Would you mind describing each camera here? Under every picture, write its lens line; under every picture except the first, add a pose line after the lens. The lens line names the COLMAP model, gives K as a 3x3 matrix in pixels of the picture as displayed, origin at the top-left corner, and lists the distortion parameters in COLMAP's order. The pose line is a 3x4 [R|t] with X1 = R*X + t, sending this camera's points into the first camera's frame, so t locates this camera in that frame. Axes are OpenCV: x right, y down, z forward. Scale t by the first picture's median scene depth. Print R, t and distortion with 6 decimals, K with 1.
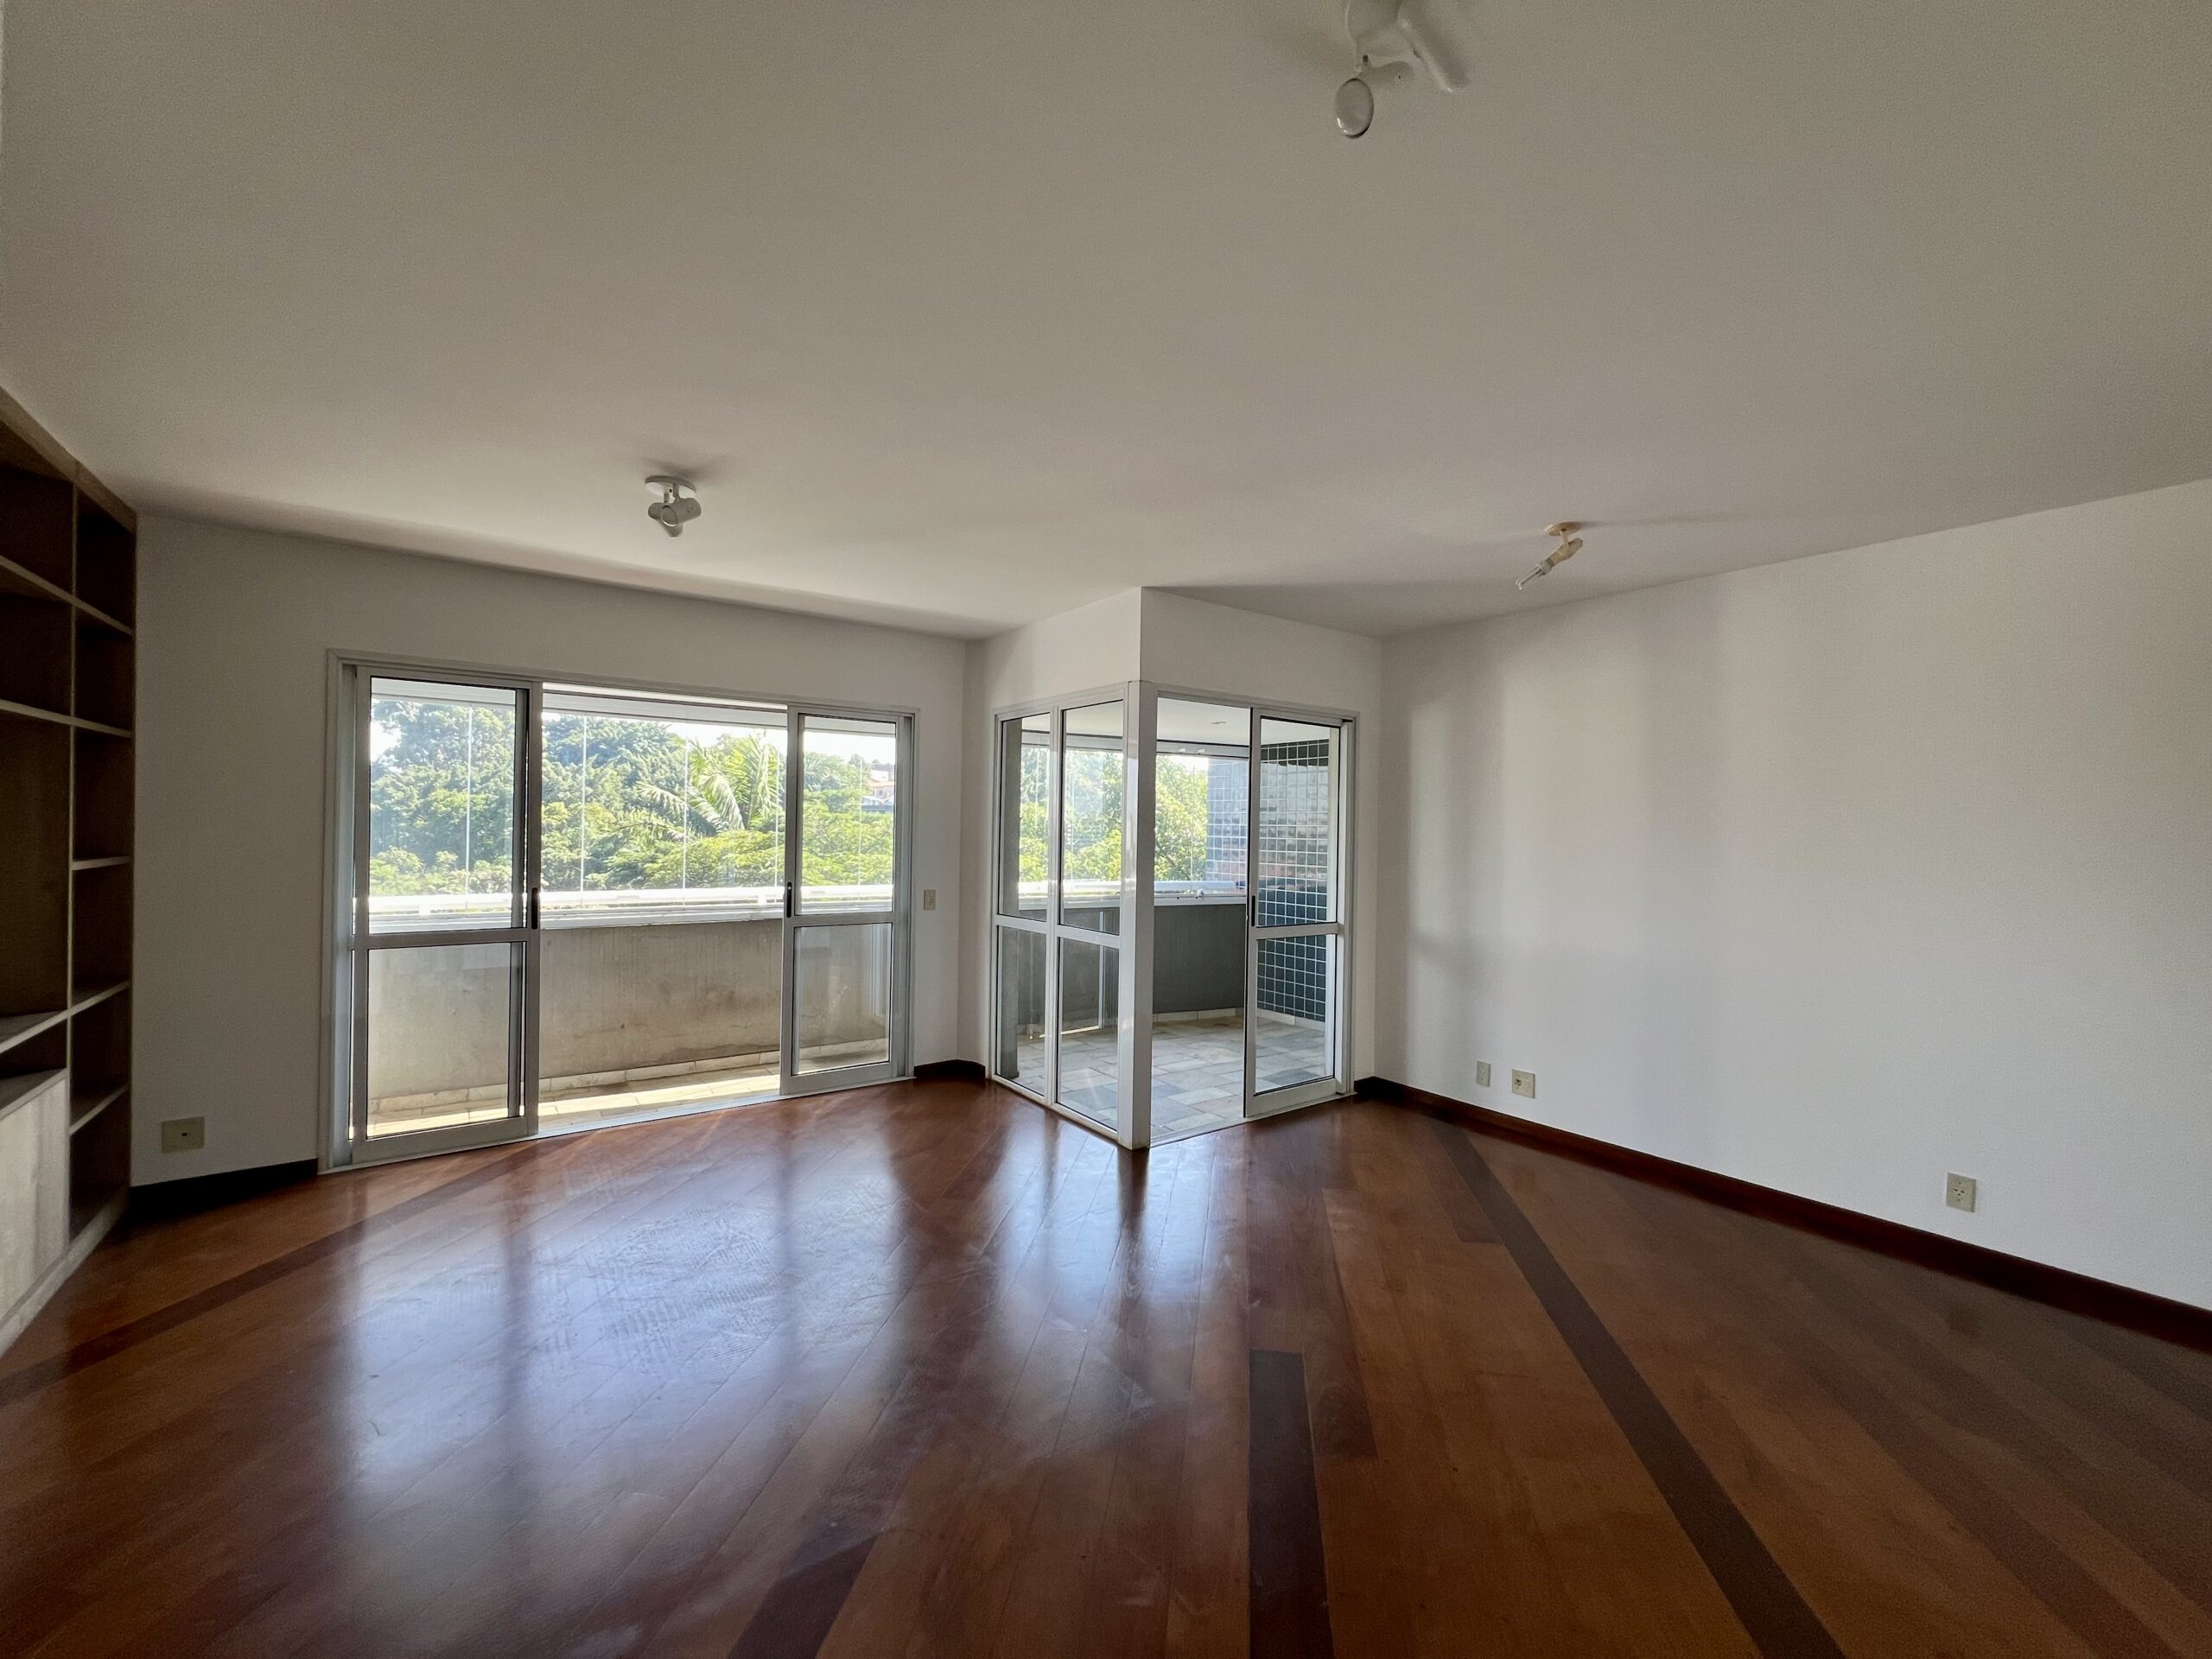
lens RADIAL K [[887.5, 0, 1106.2], [0, 887.5, 827.6], [0, 0, 1]] dist [-0.000345, 0.000479]
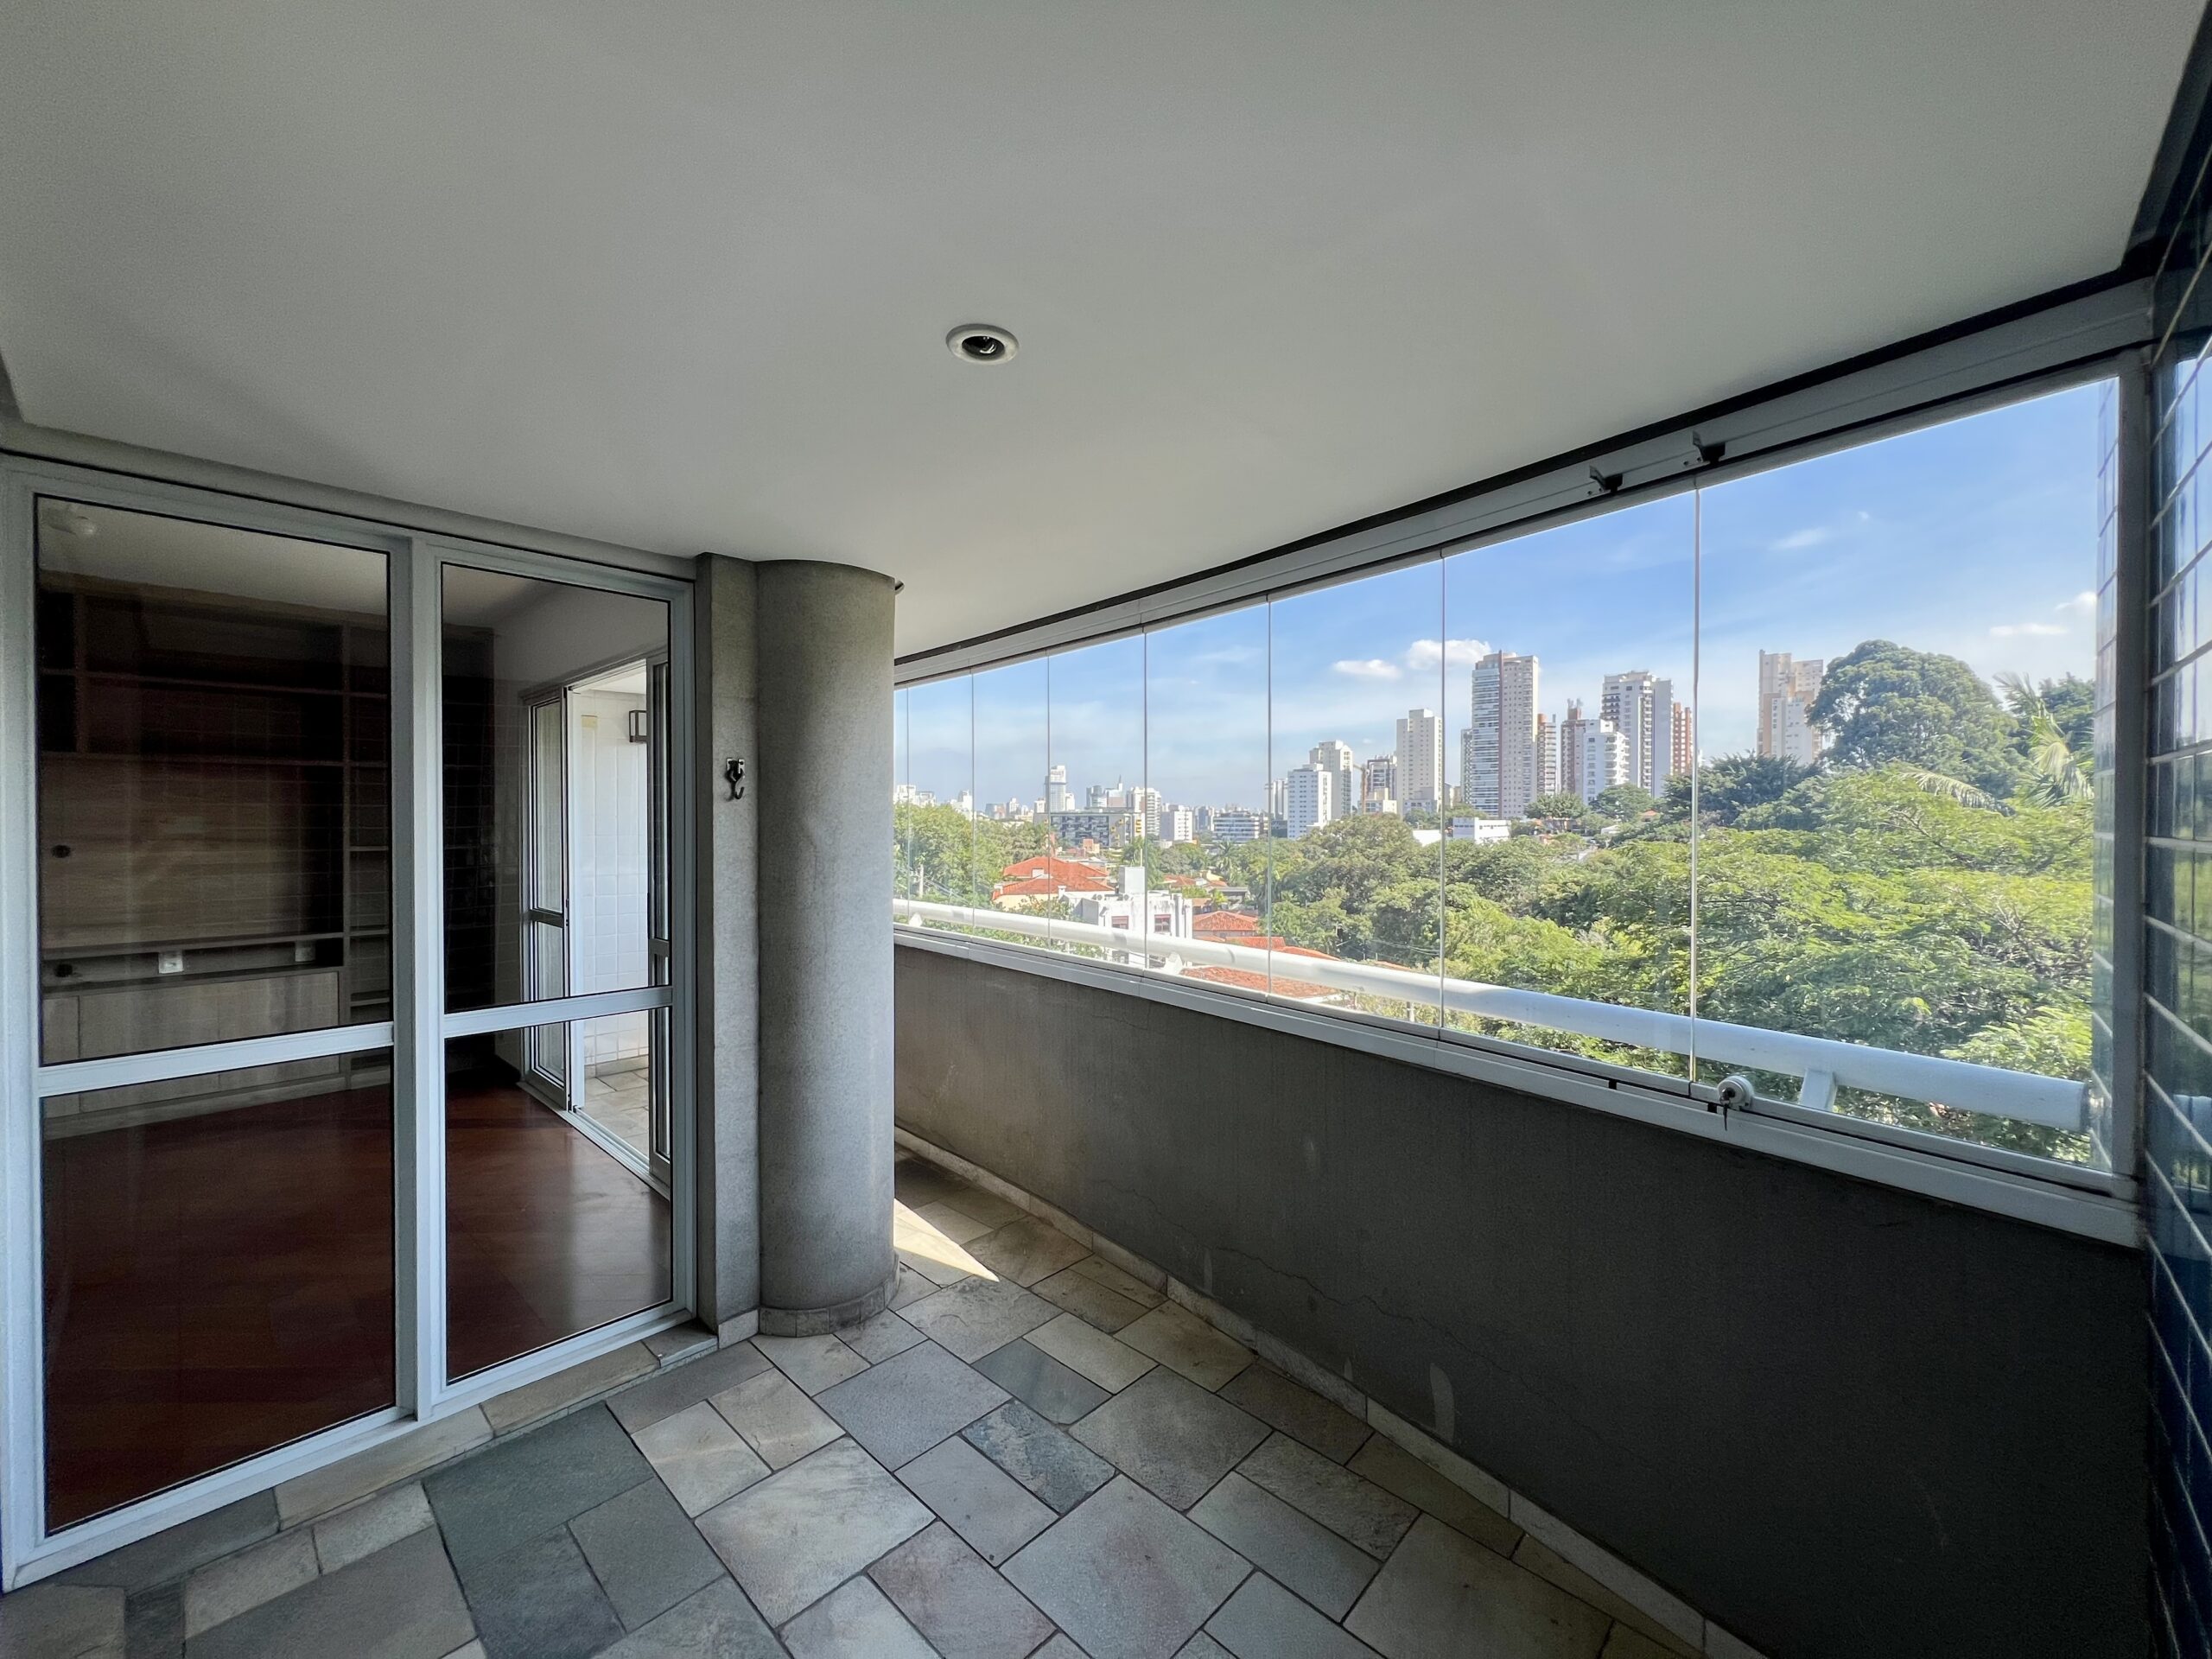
lens RADIAL K [[887.5, 0, 1106.3], [0, 887.5, 828.4], [0, 0, 1]] dist [-0.000345, 0.000479]
pose [[0.179762, -0.008639, -0.983672, 0.434152], [0.004932, 0.999957, -0.007880, 0.014388], [0.983698, -0.003435, 0.179797, 1.190473]]
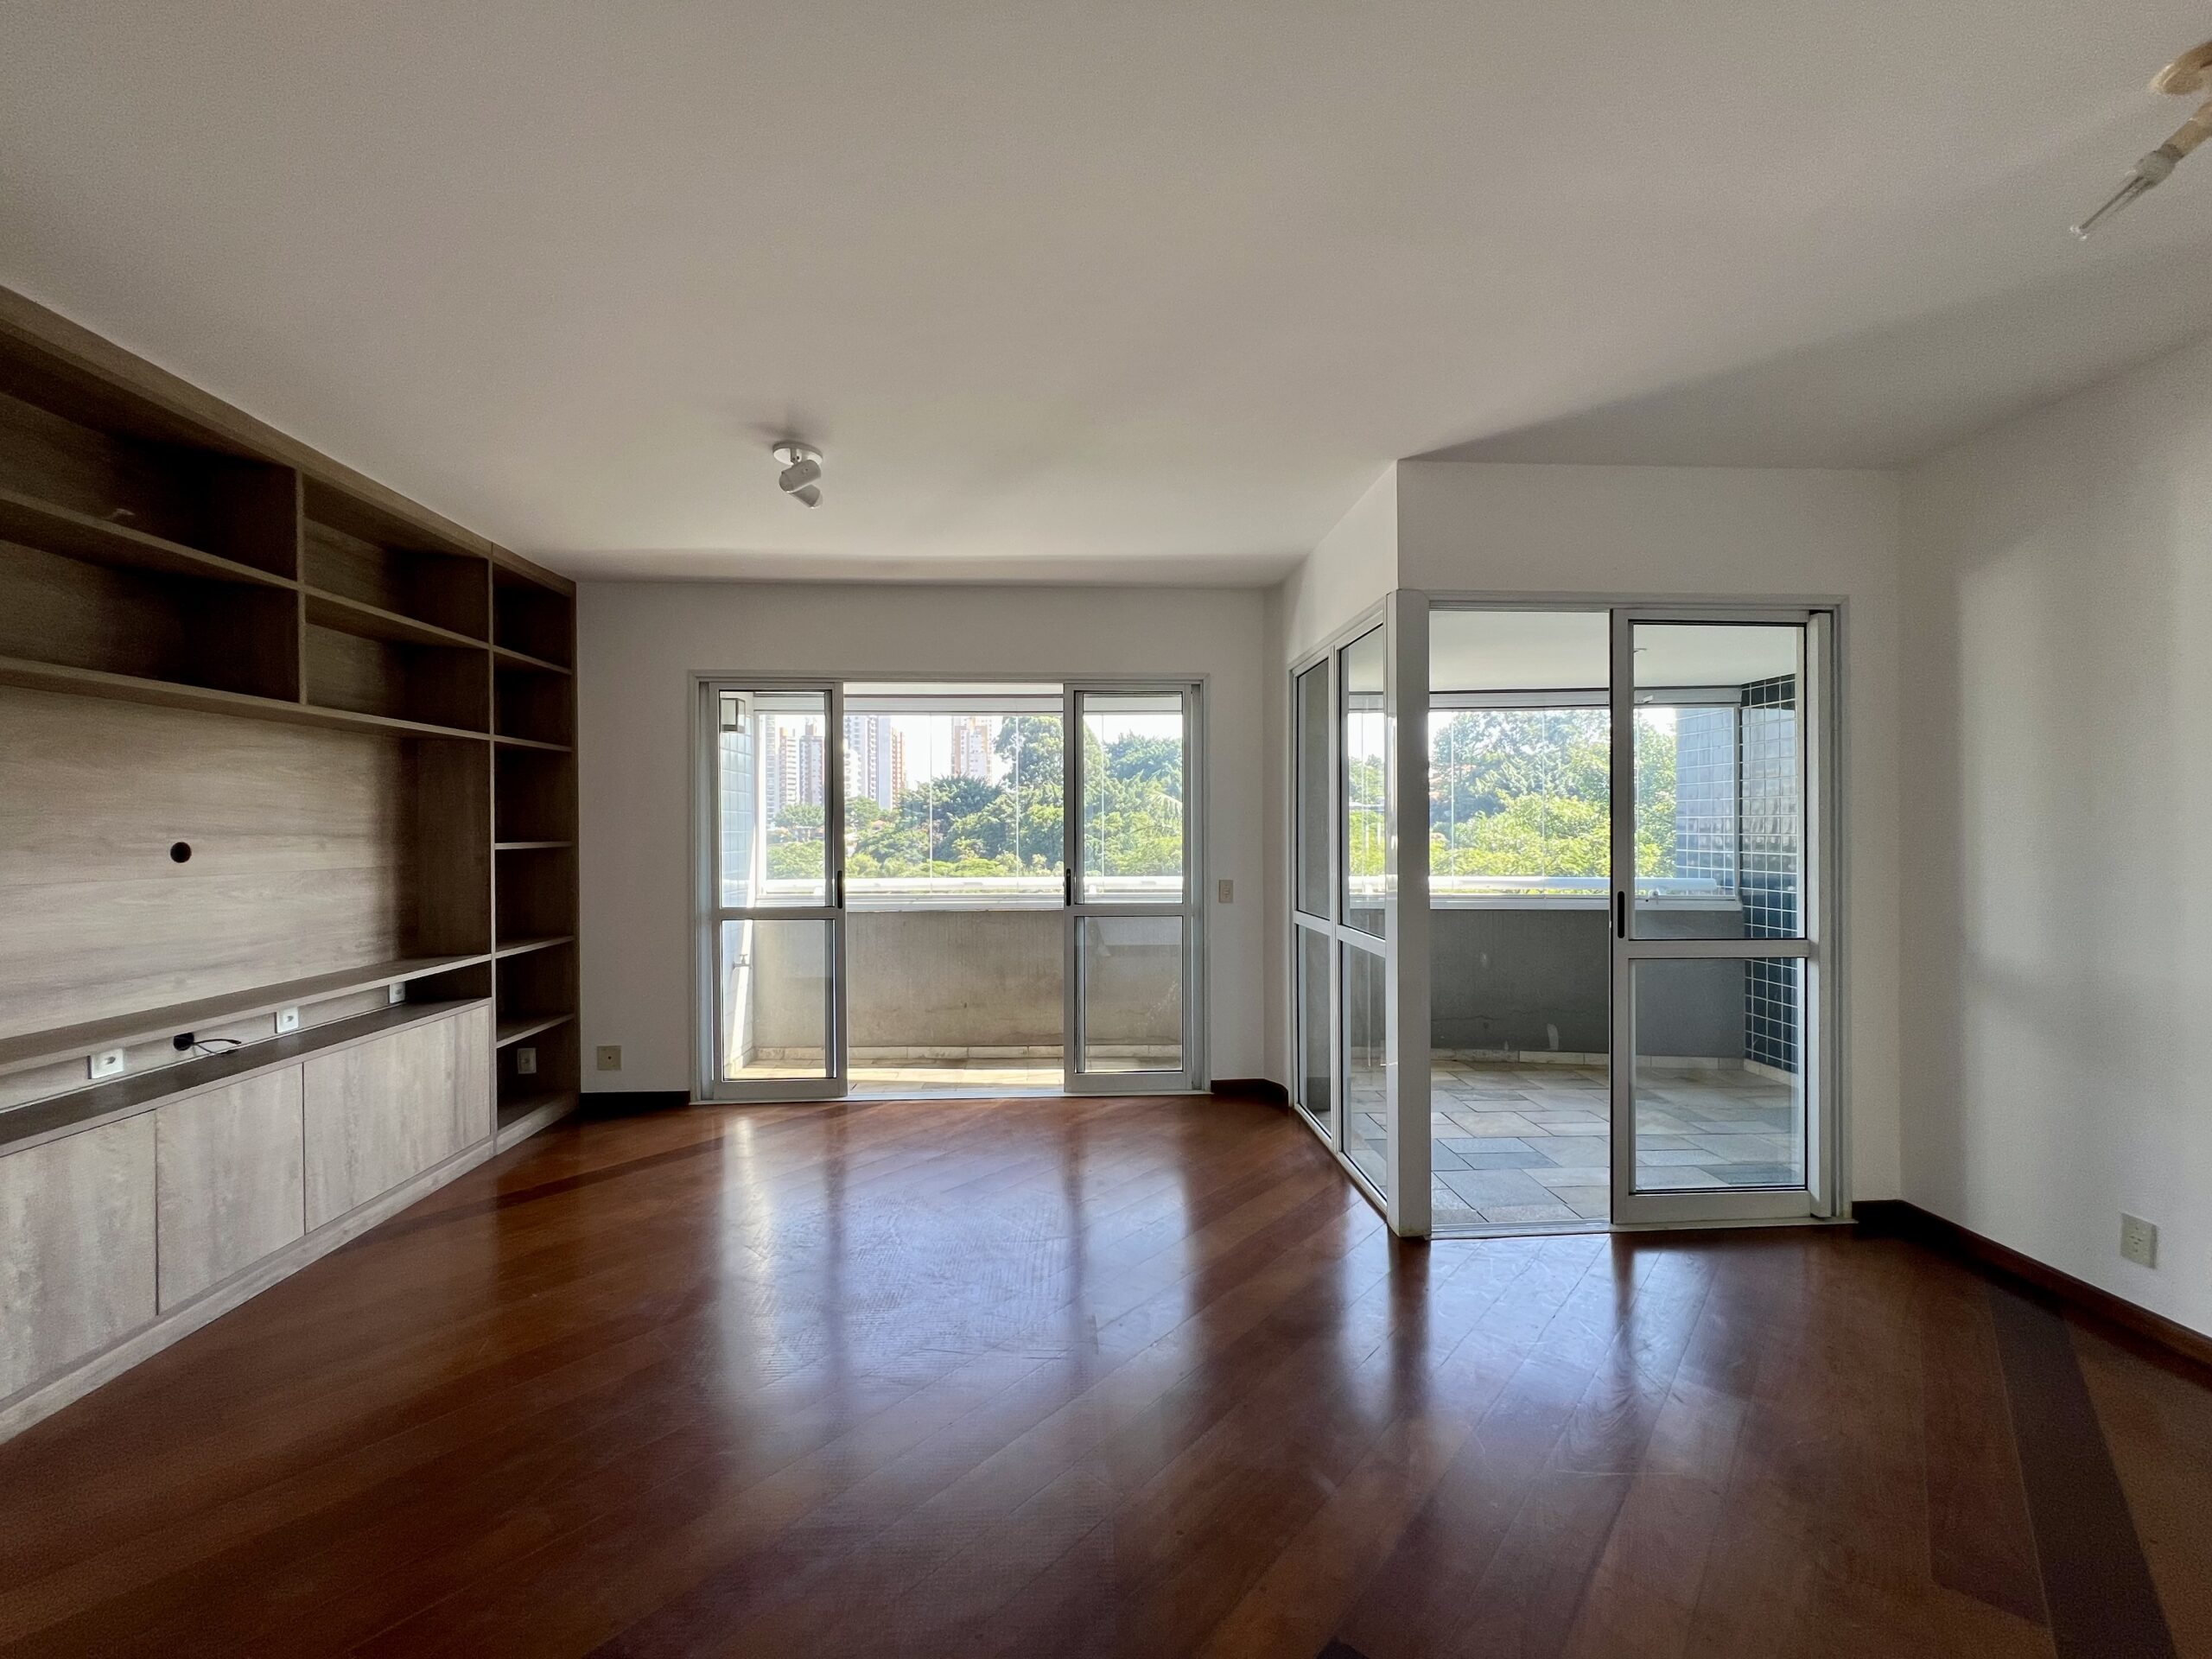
lens RADIAL K [[887.5, 0, 1107.1], [0, 887.5, 829.1], [0, 0, 1]] dist [-0.000345, 0.000479]
pose [[0.839715, -0.019592, -0.542674, 0.186145], [0.019101, 0.999796, -0.006538, 0.024714], [0.542691, -0.004875, 0.839918, 0.213069]]
